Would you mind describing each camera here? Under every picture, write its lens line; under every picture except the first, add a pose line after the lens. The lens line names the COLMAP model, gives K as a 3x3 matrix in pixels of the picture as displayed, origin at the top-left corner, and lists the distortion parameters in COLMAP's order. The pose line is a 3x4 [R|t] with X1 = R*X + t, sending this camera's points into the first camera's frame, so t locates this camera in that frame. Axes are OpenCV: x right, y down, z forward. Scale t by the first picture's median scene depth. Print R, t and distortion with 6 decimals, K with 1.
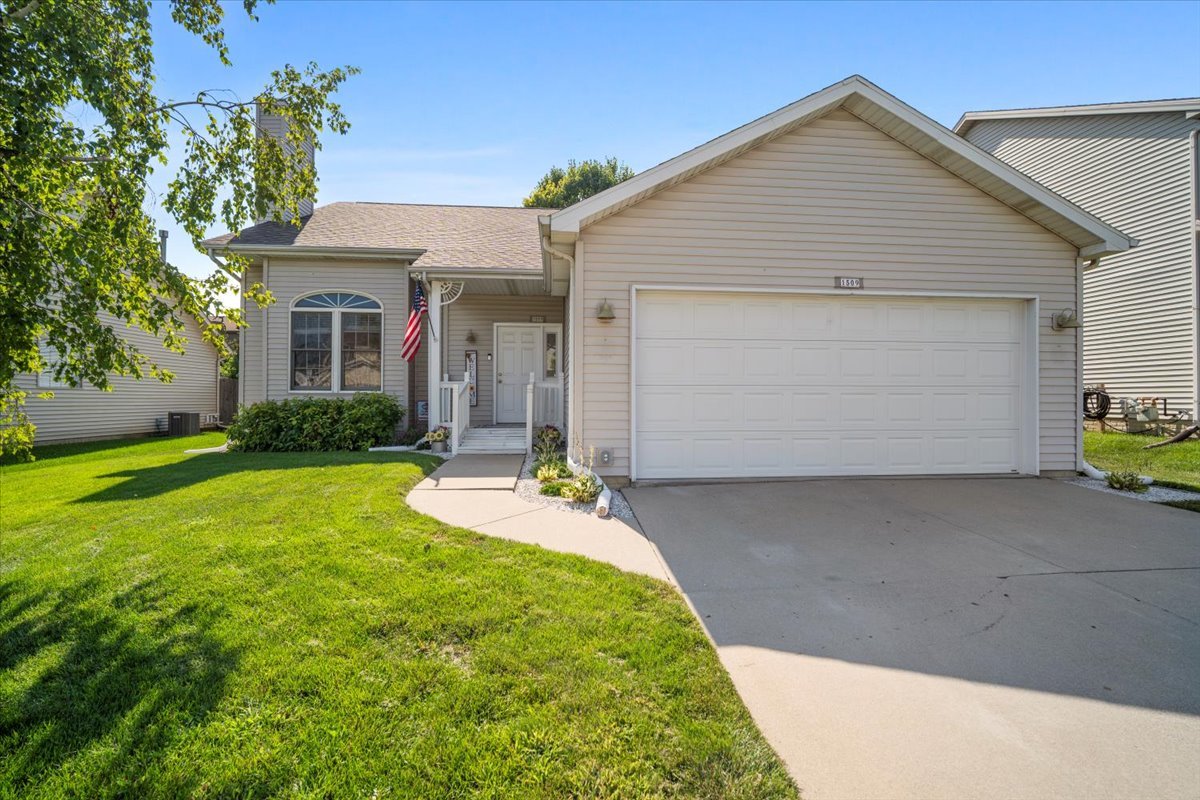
lens RADIAL K [[524.3, 0, 600.2], [0, 524.3, 396.3], [0, 0, 1]] dist [-0.009292, 0.000271]
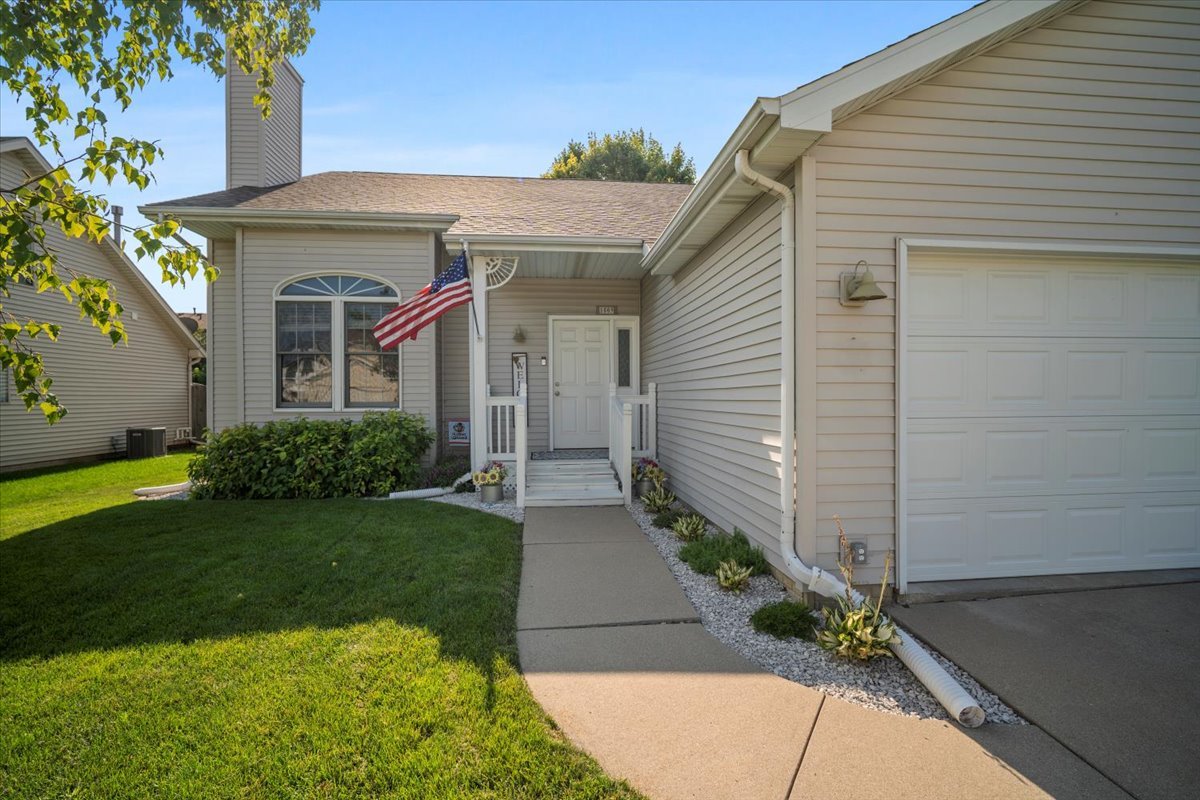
lens RADIAL K [[525.3, 0, 597.4], [0, 525.3, 403.0], [0, 0, 1]] dist [-0.009493, 0.001095]
pose [[0.999875, -0.007499, 0.013888, -0.151830], [0.007227, 0.999783, 0.019544, -0.030432], [-0.014032, -0.019442, 0.999713, 0.258472]]
